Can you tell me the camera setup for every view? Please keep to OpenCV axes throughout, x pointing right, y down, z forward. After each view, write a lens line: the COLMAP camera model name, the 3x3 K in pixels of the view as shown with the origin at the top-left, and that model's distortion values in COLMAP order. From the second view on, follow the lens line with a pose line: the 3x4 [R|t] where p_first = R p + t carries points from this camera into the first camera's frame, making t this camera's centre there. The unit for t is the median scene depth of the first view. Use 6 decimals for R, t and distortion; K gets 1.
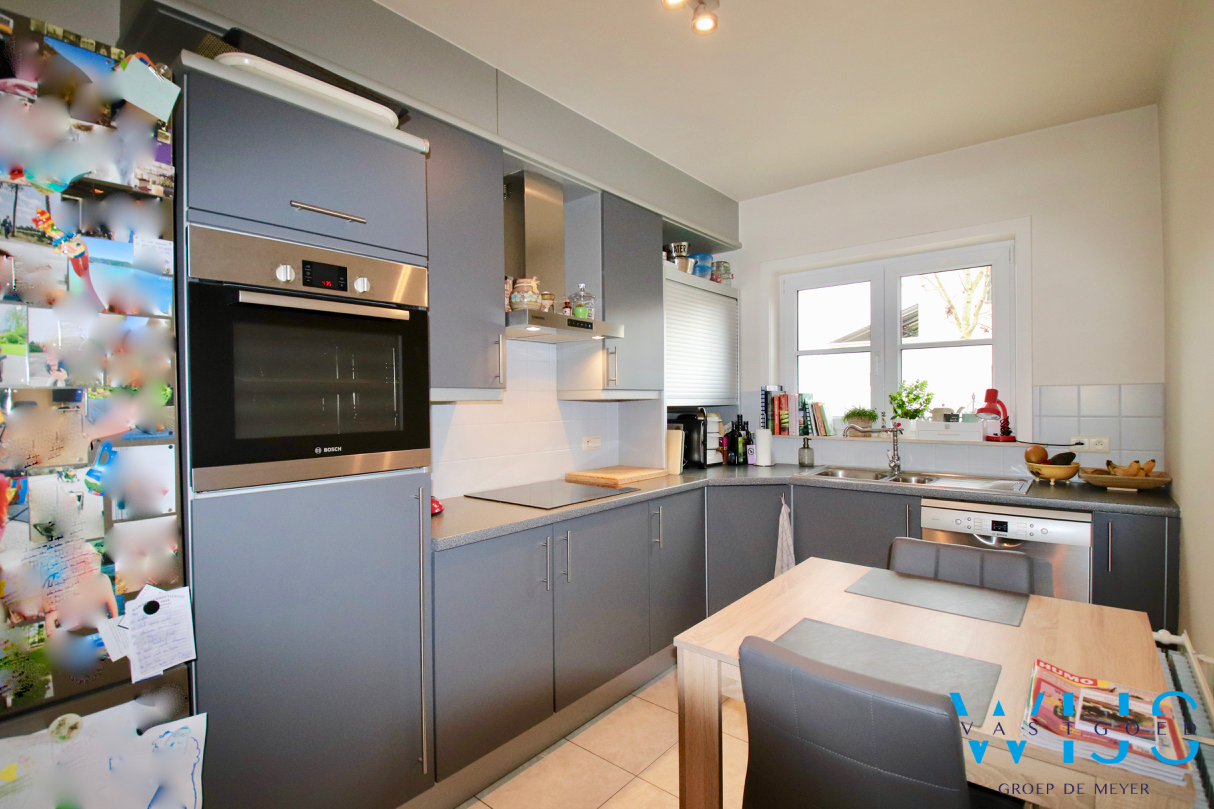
lens RADIAL K [[566.9, 0, 614.1], [0, 566.9, 402.6], [0, 0, 1]] dist [0.022156, -0.029438]
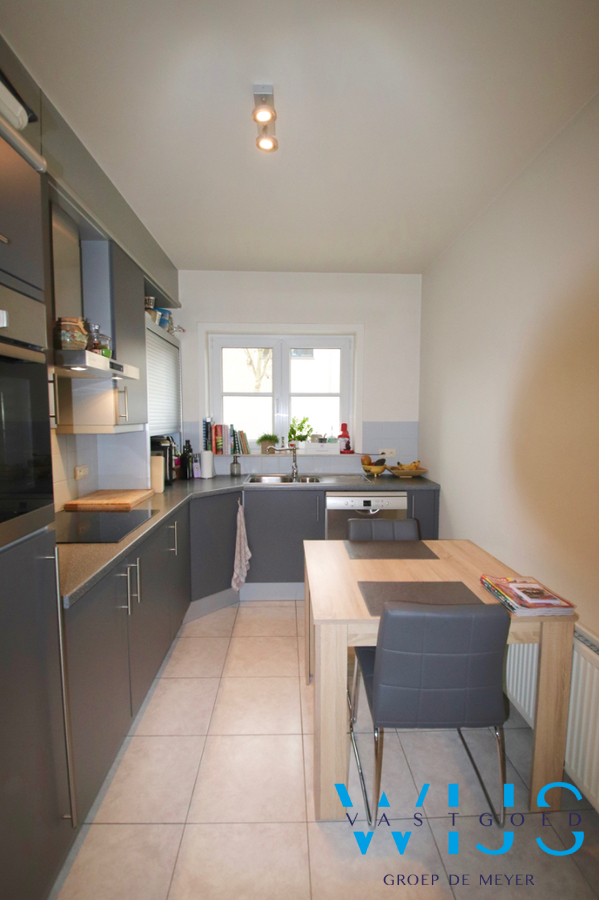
lens RADIAL K [[420.3, 0, 303.1], [0, 420.3, 452.3], [0, 0, 1]] dist [0.022156, -0.029438]
pose [[0.747201, -0.045943, 0.663008, -0.248327], [-0.007334, 0.996977, 0.077351, -0.031072], [-0.664558, -0.062659, 0.744605, 0.121641]]
